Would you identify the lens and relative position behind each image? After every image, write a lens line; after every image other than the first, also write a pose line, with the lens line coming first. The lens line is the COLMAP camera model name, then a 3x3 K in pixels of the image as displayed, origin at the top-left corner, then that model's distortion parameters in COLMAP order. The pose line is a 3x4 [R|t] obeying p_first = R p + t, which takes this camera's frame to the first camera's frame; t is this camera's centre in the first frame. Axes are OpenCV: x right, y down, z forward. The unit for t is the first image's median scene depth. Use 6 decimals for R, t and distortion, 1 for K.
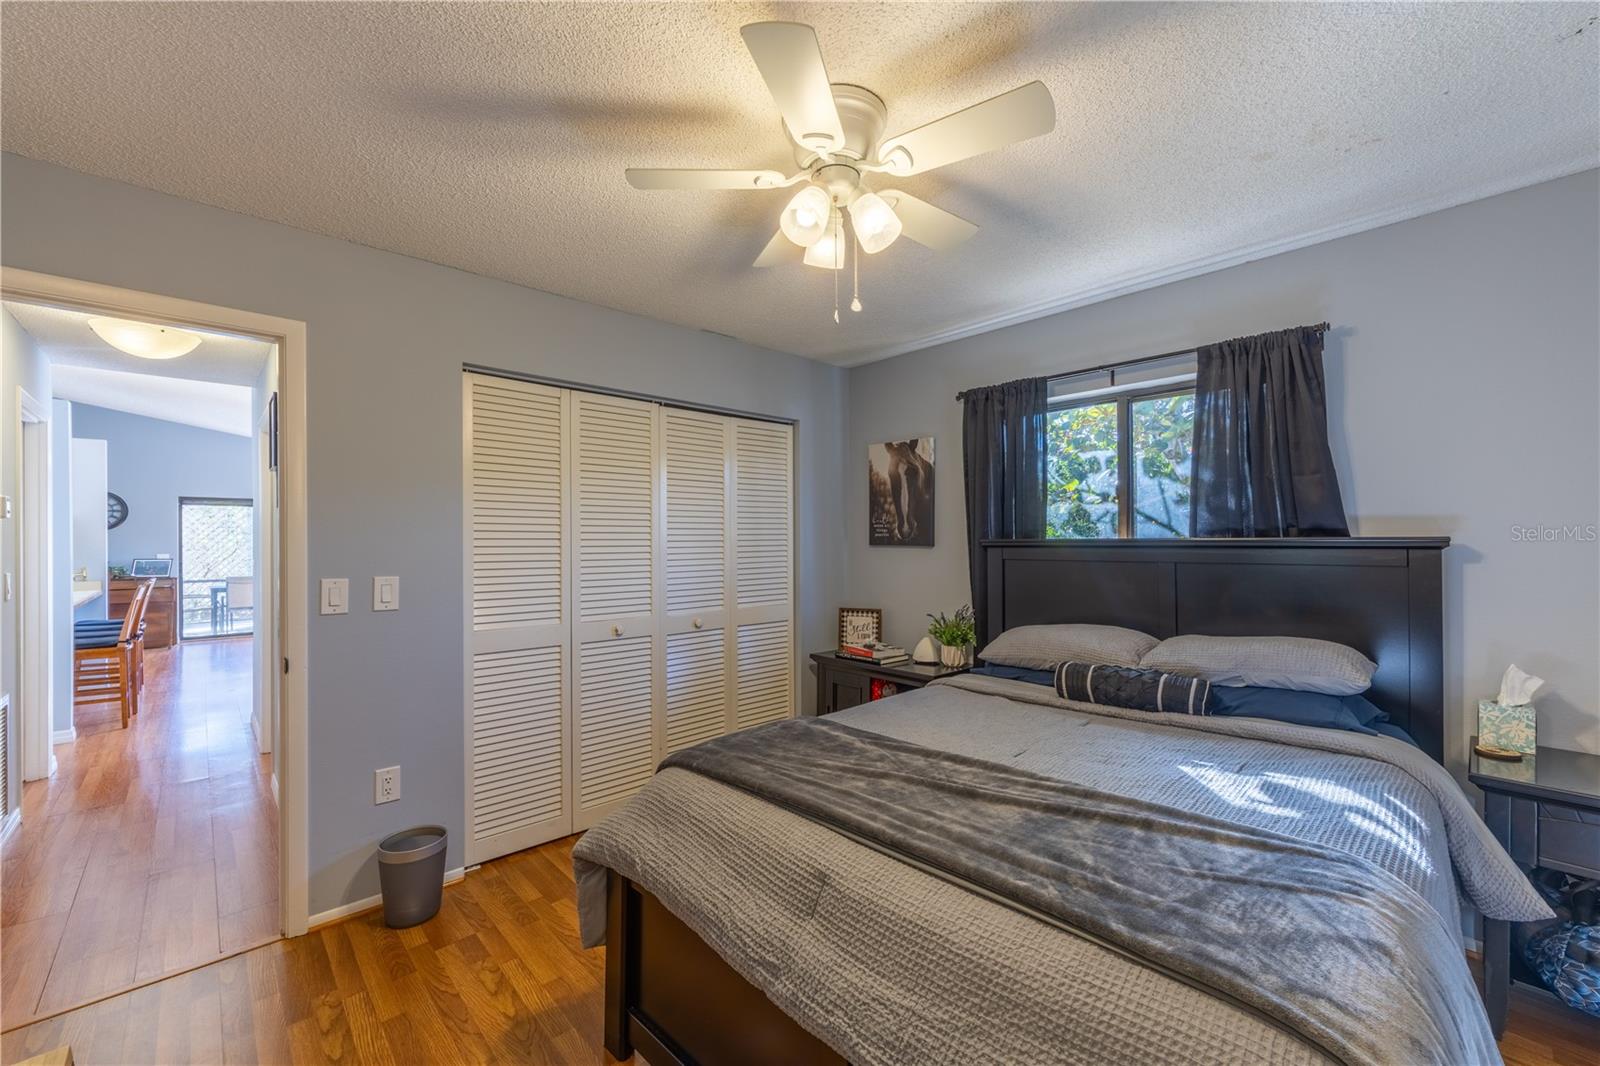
lens RADIAL K [[647.5, 0, 797.5], [0, 647.5, 535.9], [0, 0, 1]] dist [-0.002690, -0.000091]
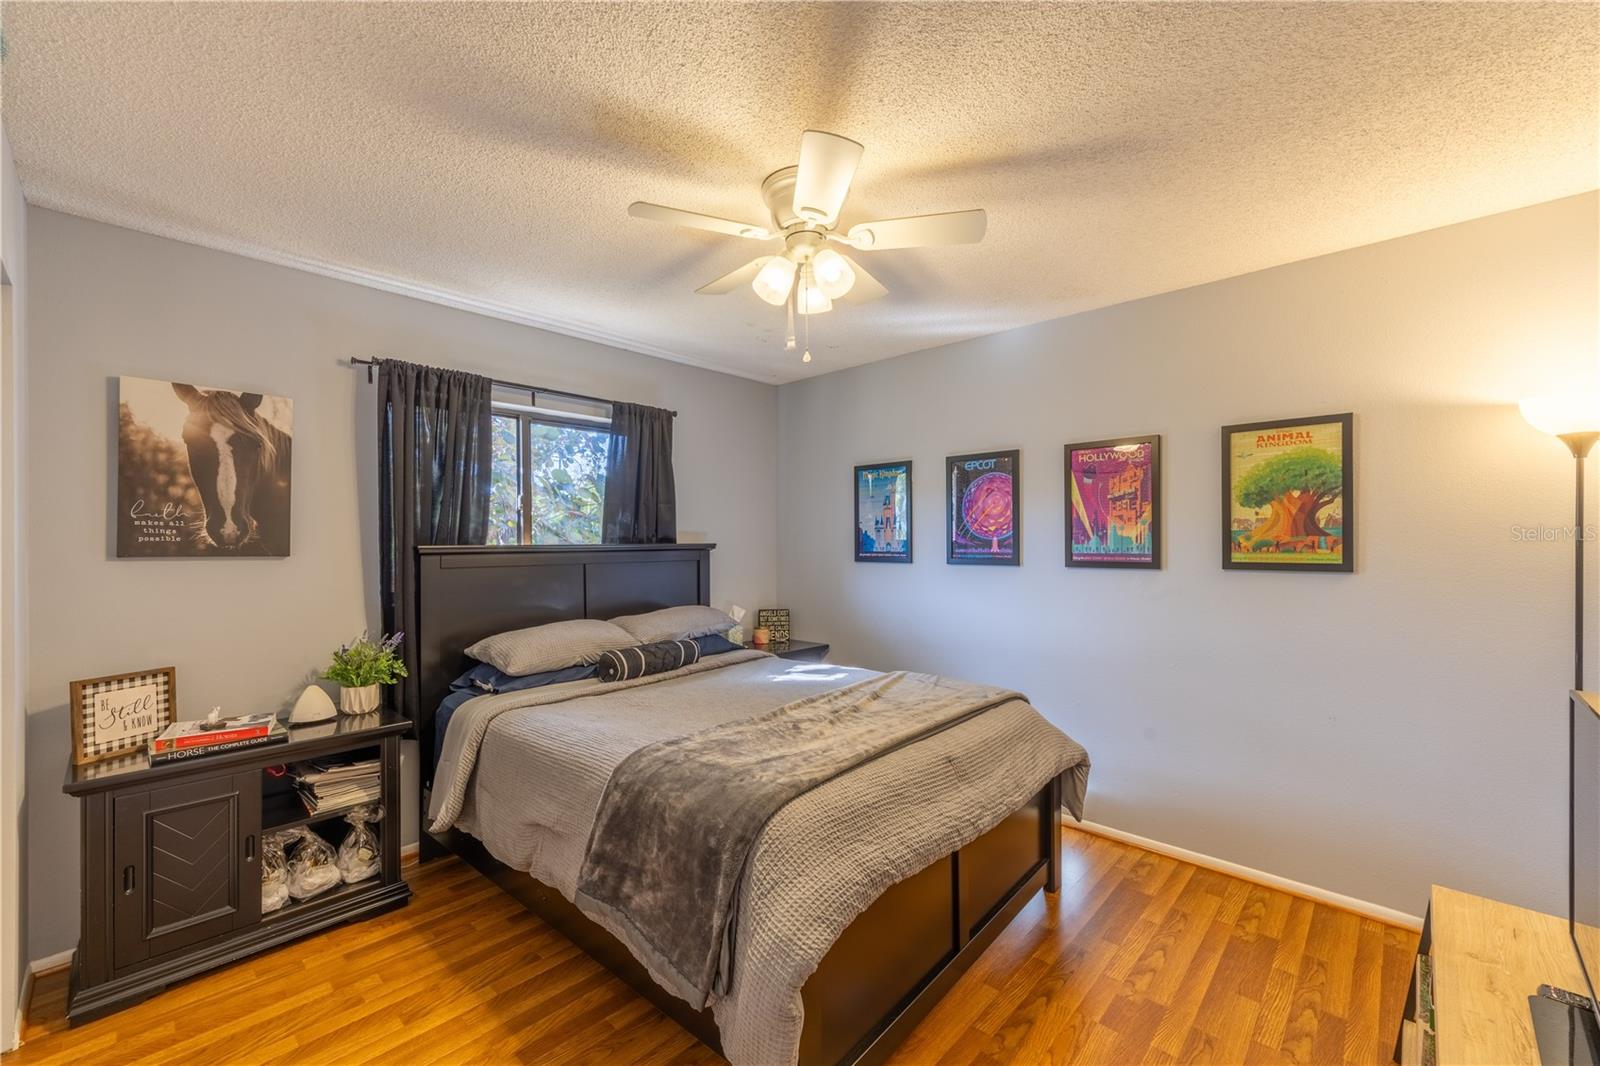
lens RADIAL K [[647.5, 0, 797.5], [0, 647.5, 540.1], [0, 0, 1]] dist [-0.002690, -0.000091]
pose [[-0.077350, 0.005019, 0.996991, -0.513542], [-0.004475, 0.999976, -0.005382, -0.000061], [-0.996994, -0.004878, -0.077325, 0.504896]]
